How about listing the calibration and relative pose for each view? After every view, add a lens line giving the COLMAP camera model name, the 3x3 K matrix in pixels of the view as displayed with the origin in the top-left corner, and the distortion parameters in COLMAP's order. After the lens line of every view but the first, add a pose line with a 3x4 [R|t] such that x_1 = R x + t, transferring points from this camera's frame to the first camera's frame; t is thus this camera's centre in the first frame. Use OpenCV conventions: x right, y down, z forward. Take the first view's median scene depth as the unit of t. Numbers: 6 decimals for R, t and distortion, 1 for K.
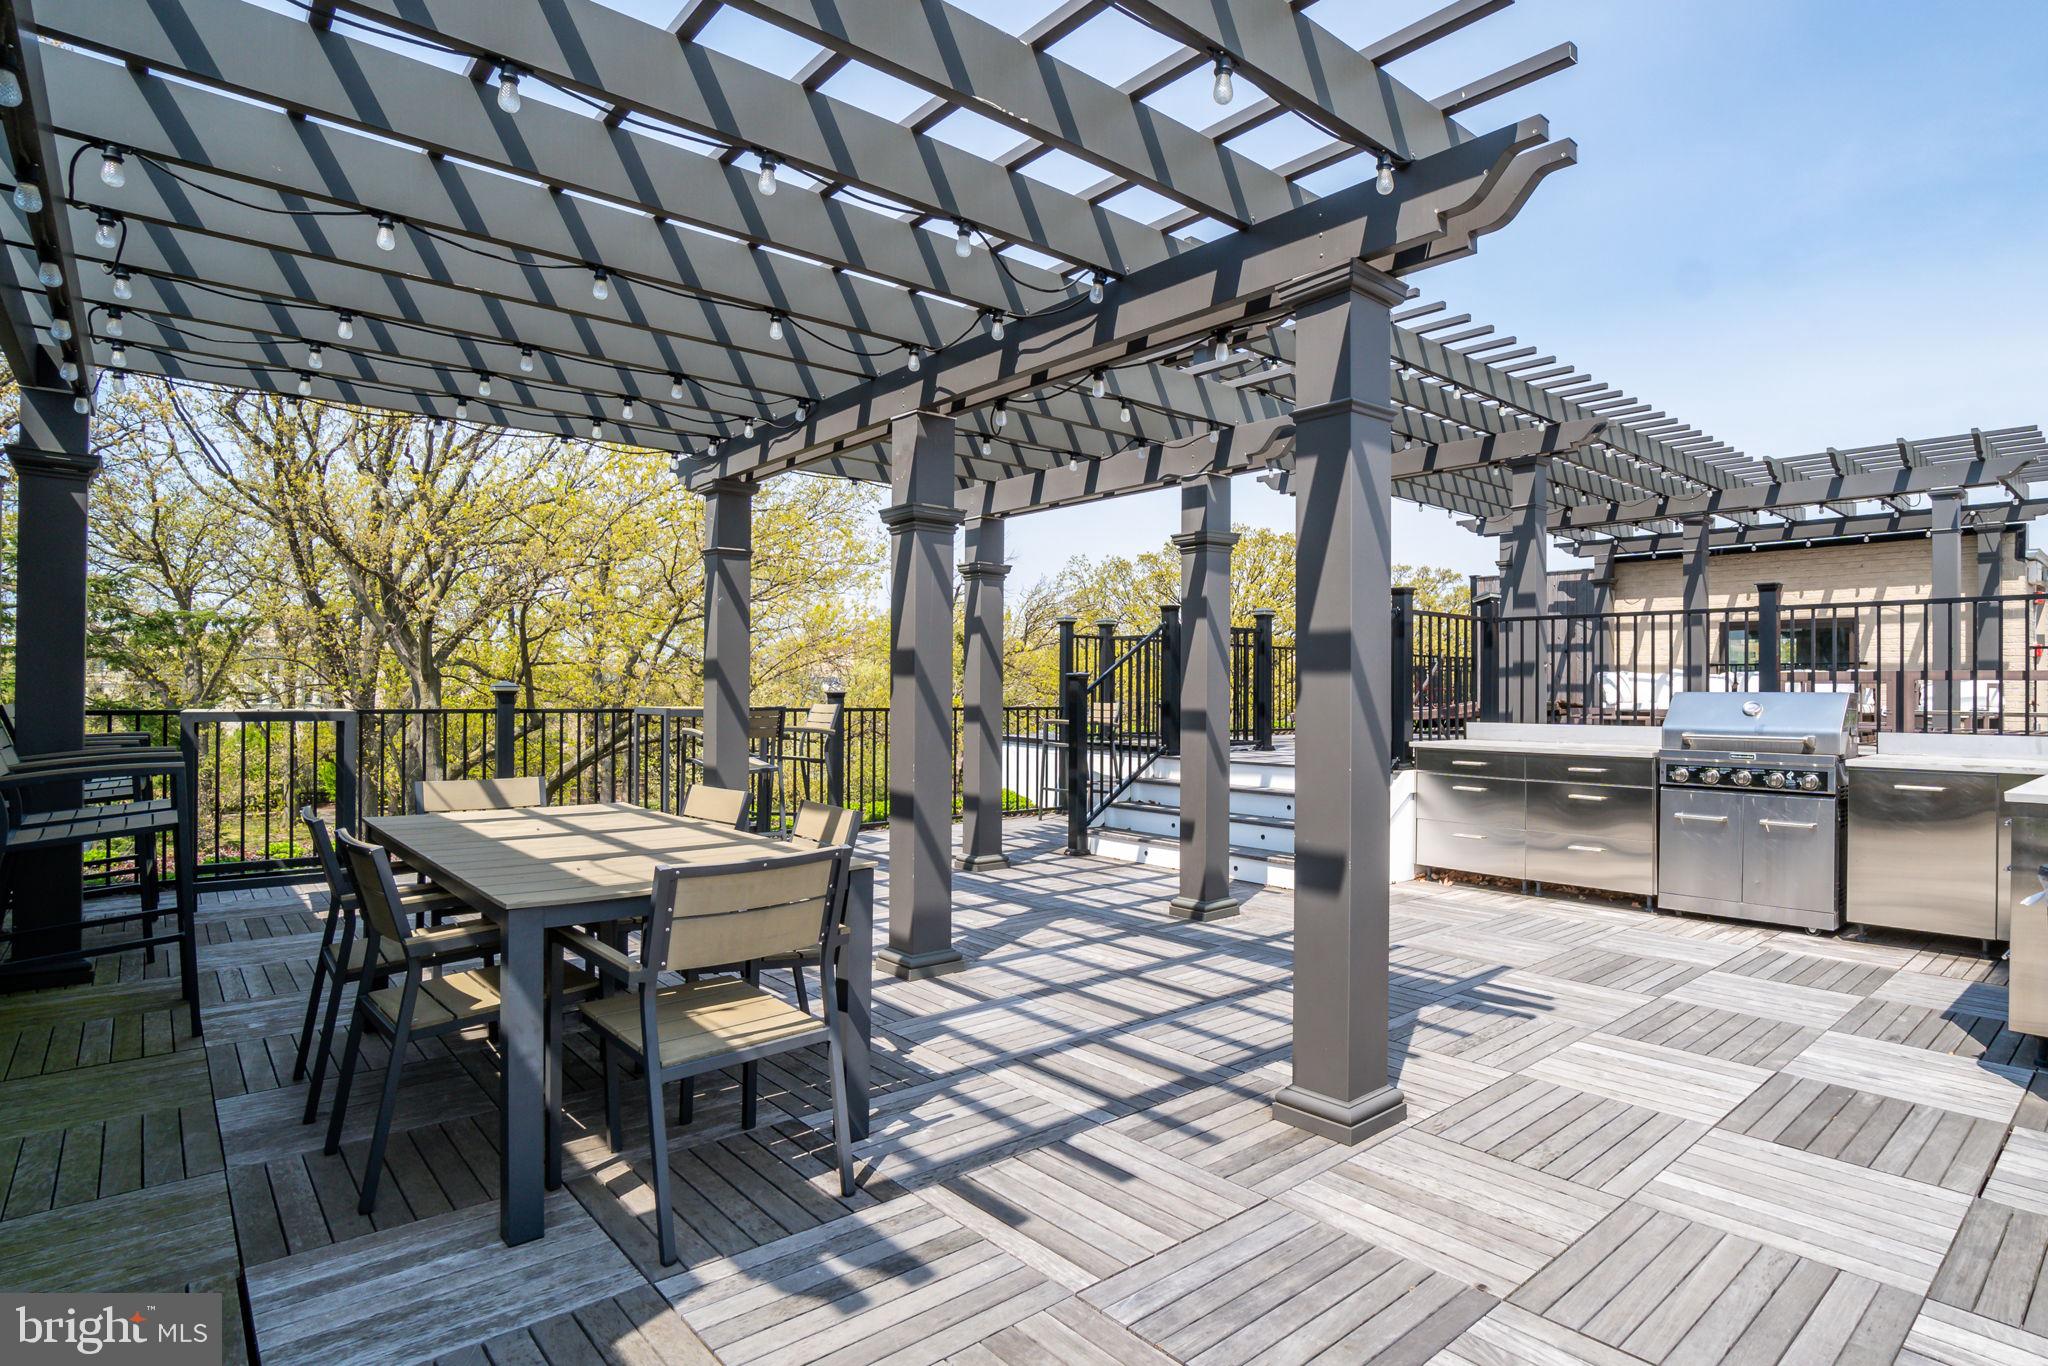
lens RADIAL K [[996.2, 0, 1005.0], [0, 996.2, 695.9], [0, 0, 1]] dist [-0.000202, 0.000369]
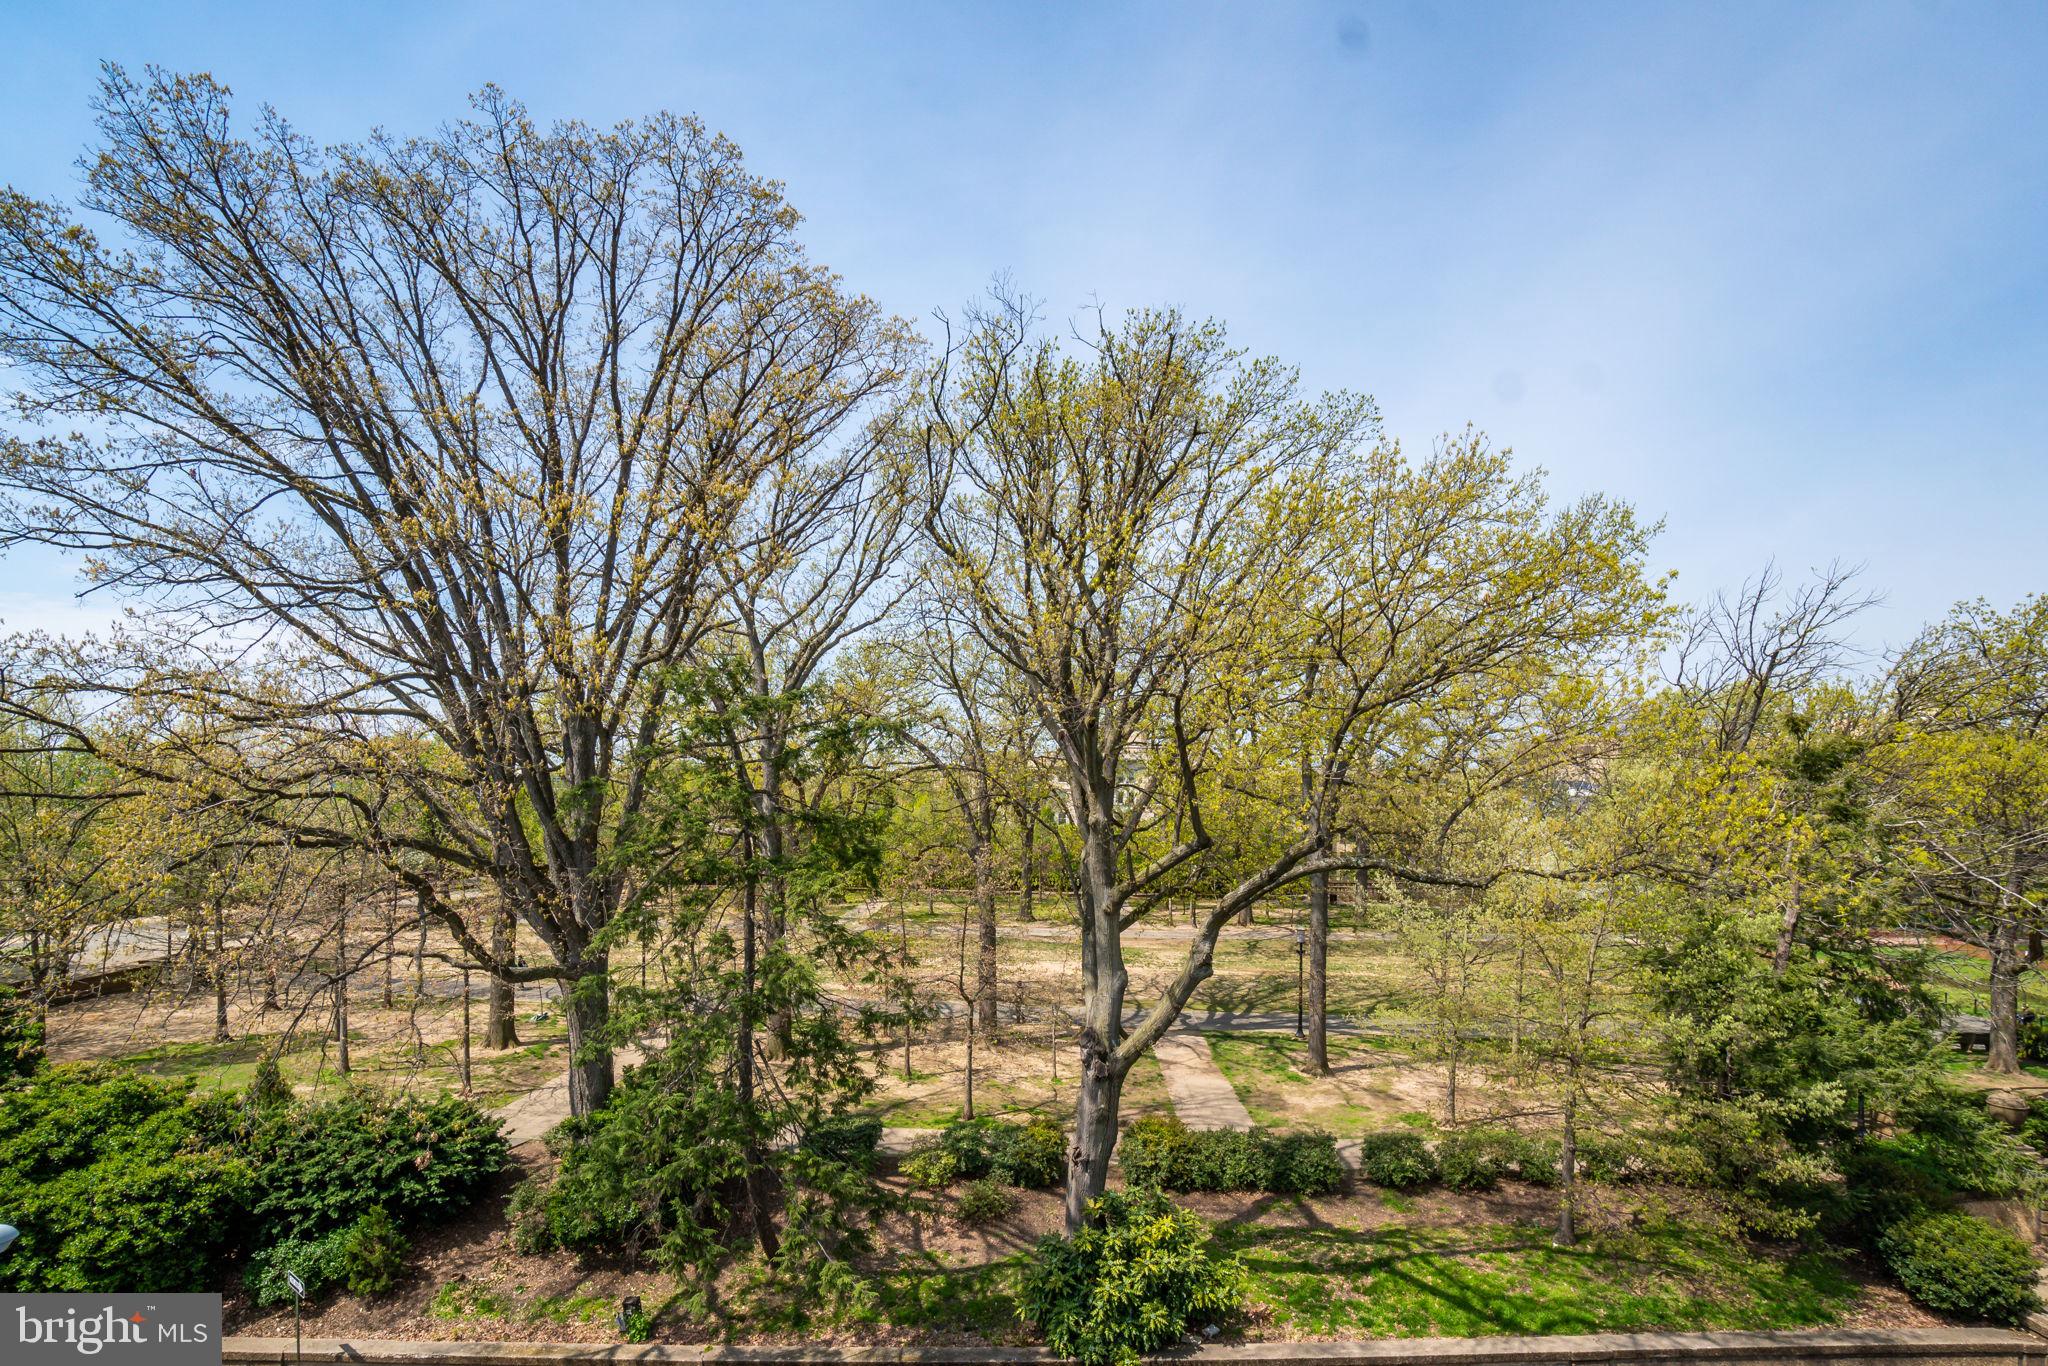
lens RADIAL K [[996.2, 0, 1005.0], [0, 996.2, 695.9], [0, 0, 1]] dist [-0.000202, 0.000369]
pose [[0.771317, -0.070662, -0.632516, -0.042694], [0.002035, 0.994086, -0.108574, -0.003595], [0.636448, 0.082458, 0.766900, 0.189597]]
